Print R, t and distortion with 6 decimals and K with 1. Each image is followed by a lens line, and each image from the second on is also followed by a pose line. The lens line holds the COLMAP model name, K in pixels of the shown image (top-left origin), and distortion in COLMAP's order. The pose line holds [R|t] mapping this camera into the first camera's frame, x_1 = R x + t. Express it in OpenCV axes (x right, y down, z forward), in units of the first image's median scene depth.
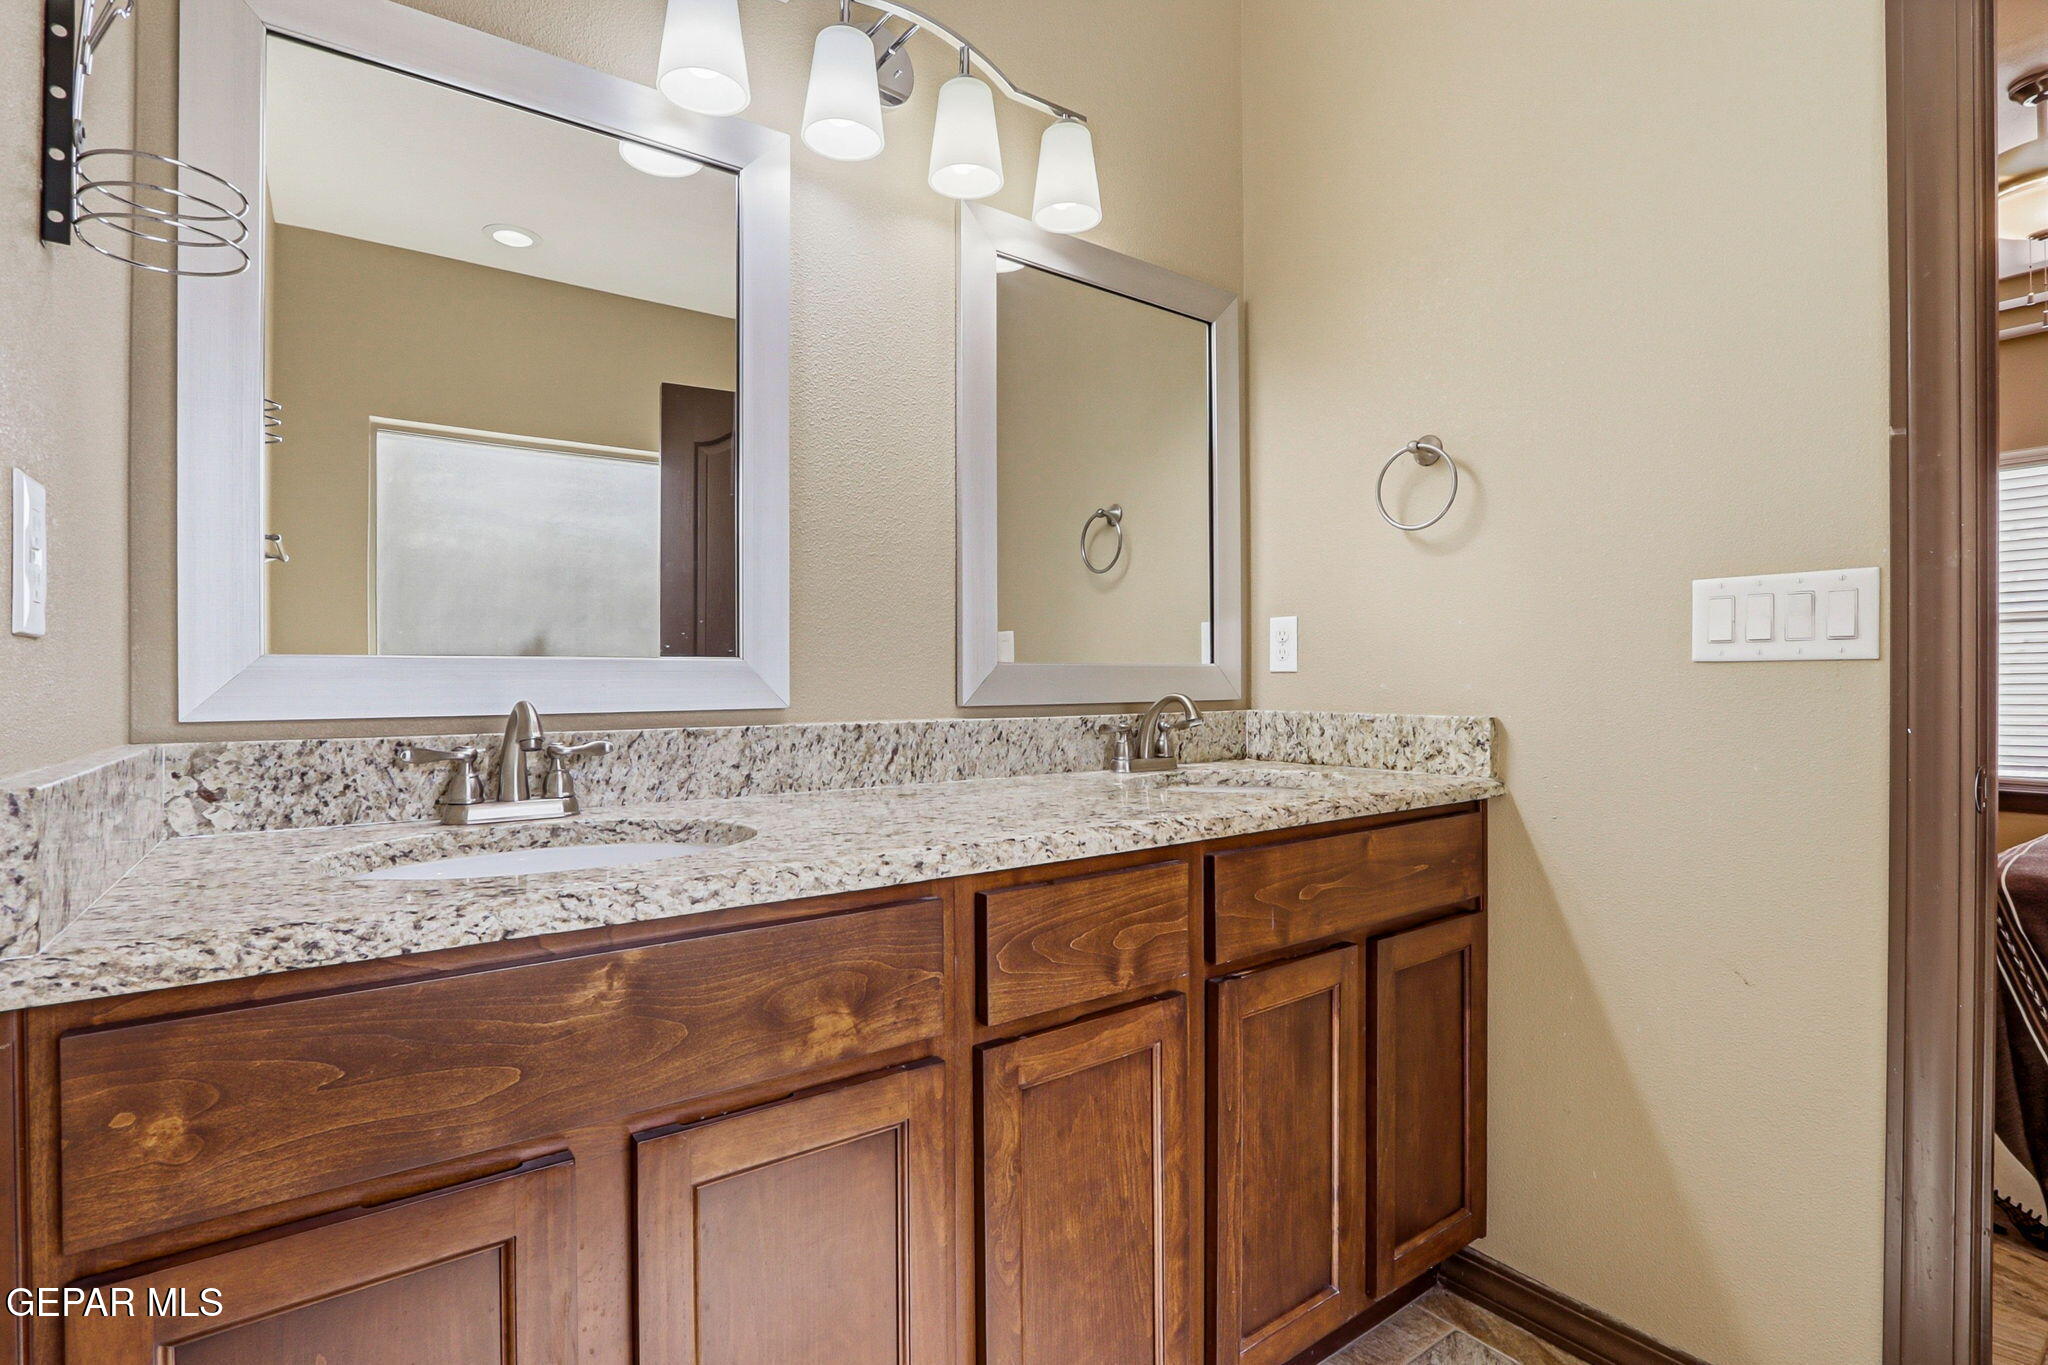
lens RADIAL K [[968.4, 0, 1021.5], [0, 968.4, 684.9], [0, 0, 1]] dist [-0.011242, -0.000204]
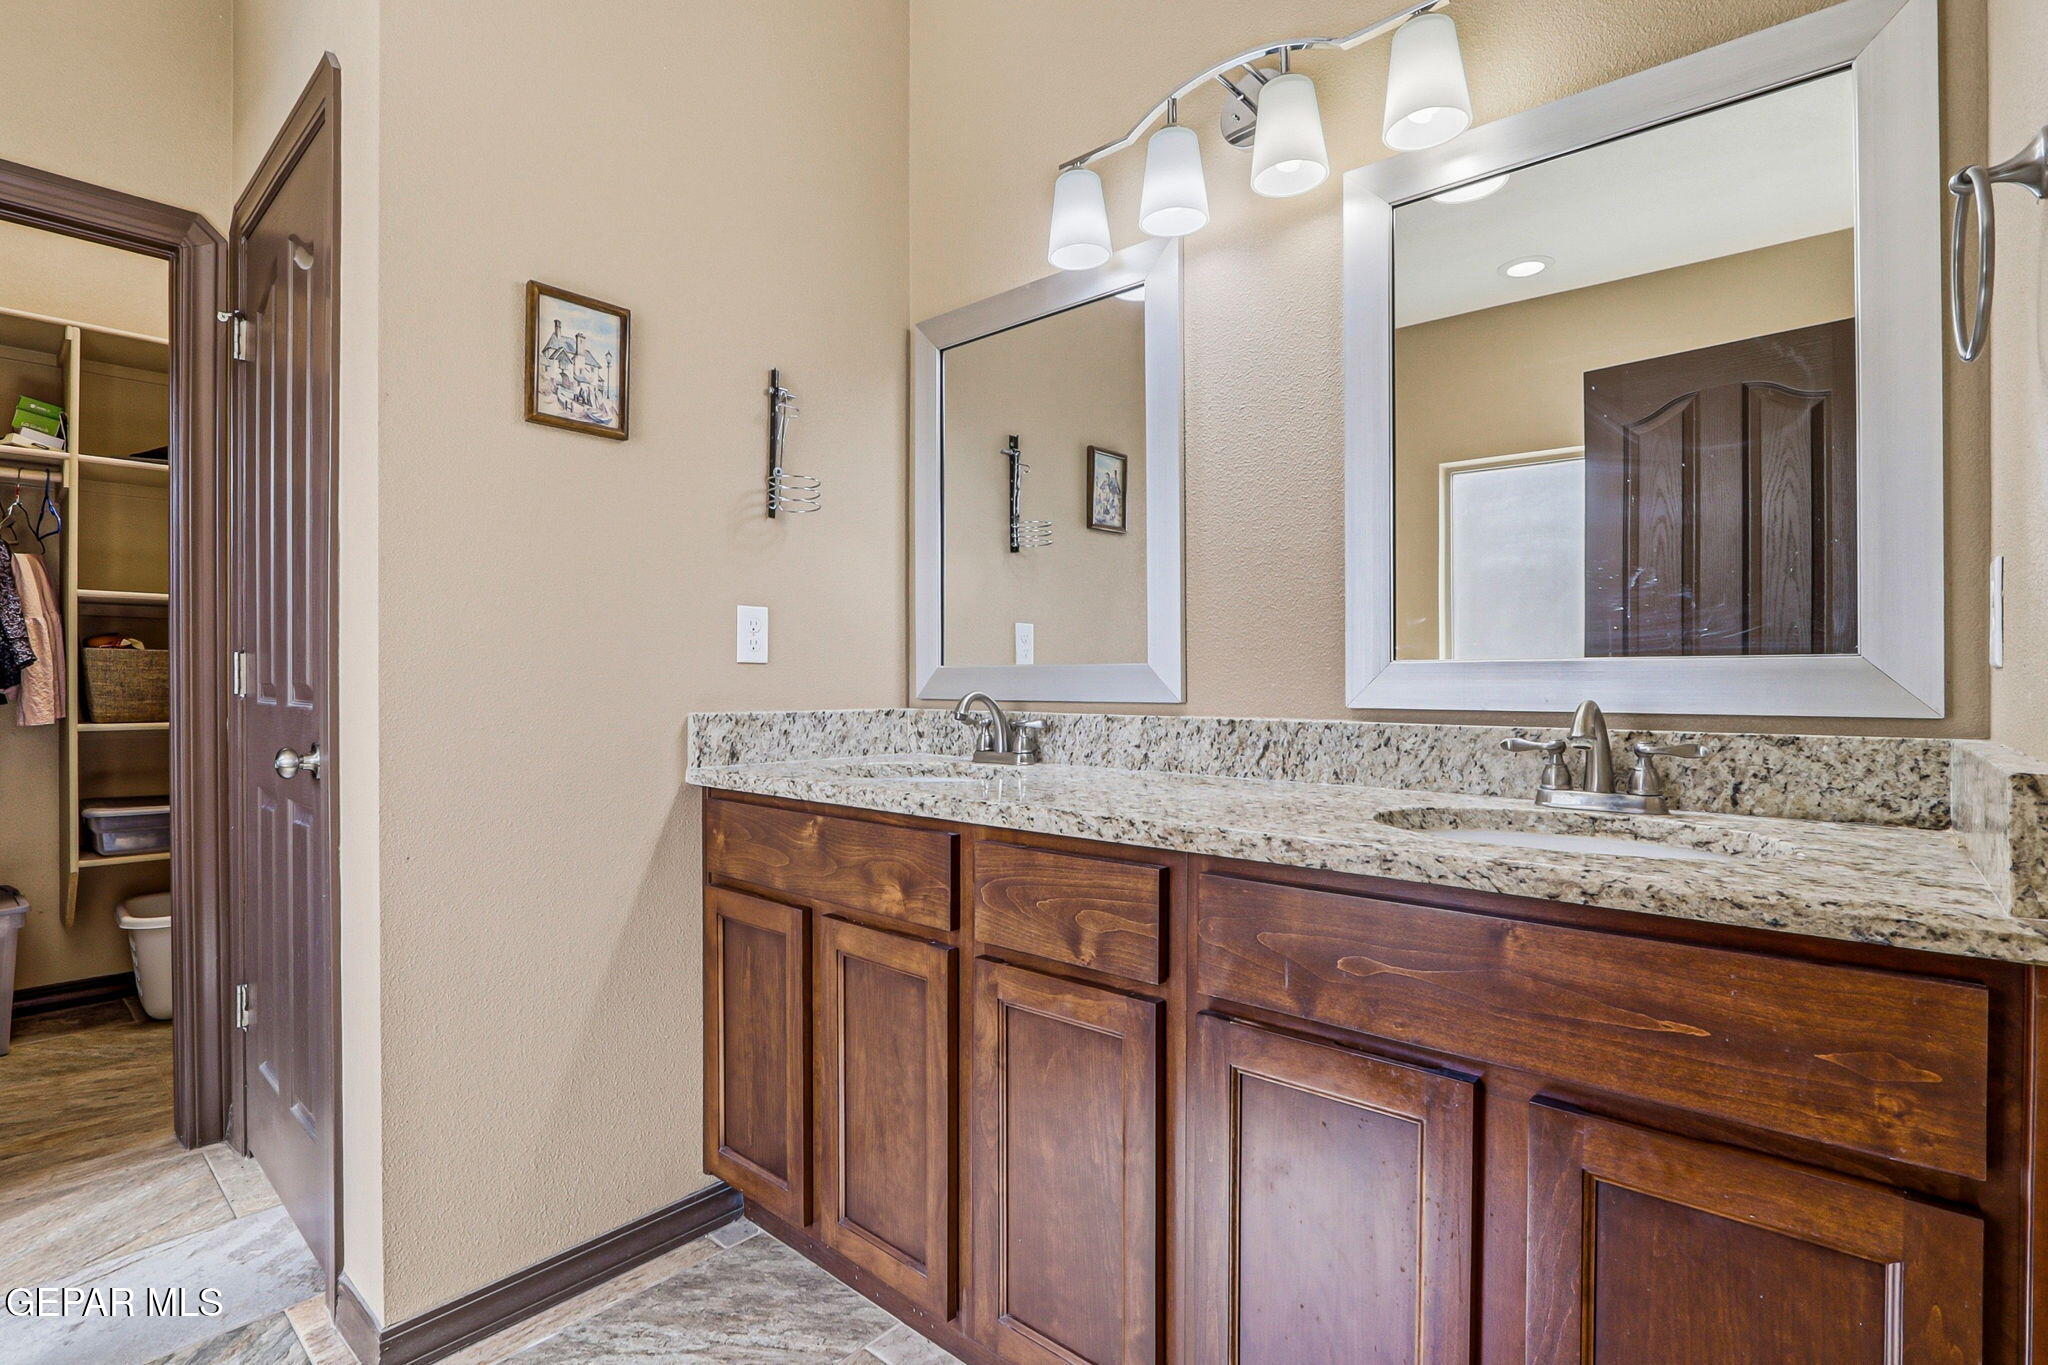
lens RADIAL K [[968.4, 0, 1021.5], [0, 968.4, 684.9], [0, 0, 1]] dist [-0.011242, -0.000204]
pose [[0.209833, 0.006869, -0.977713, 0.937425], [-0.005376, 0.999968, 0.005872, -0.004959], [0.977722, 0.004025, 0.209864, 0.570946]]
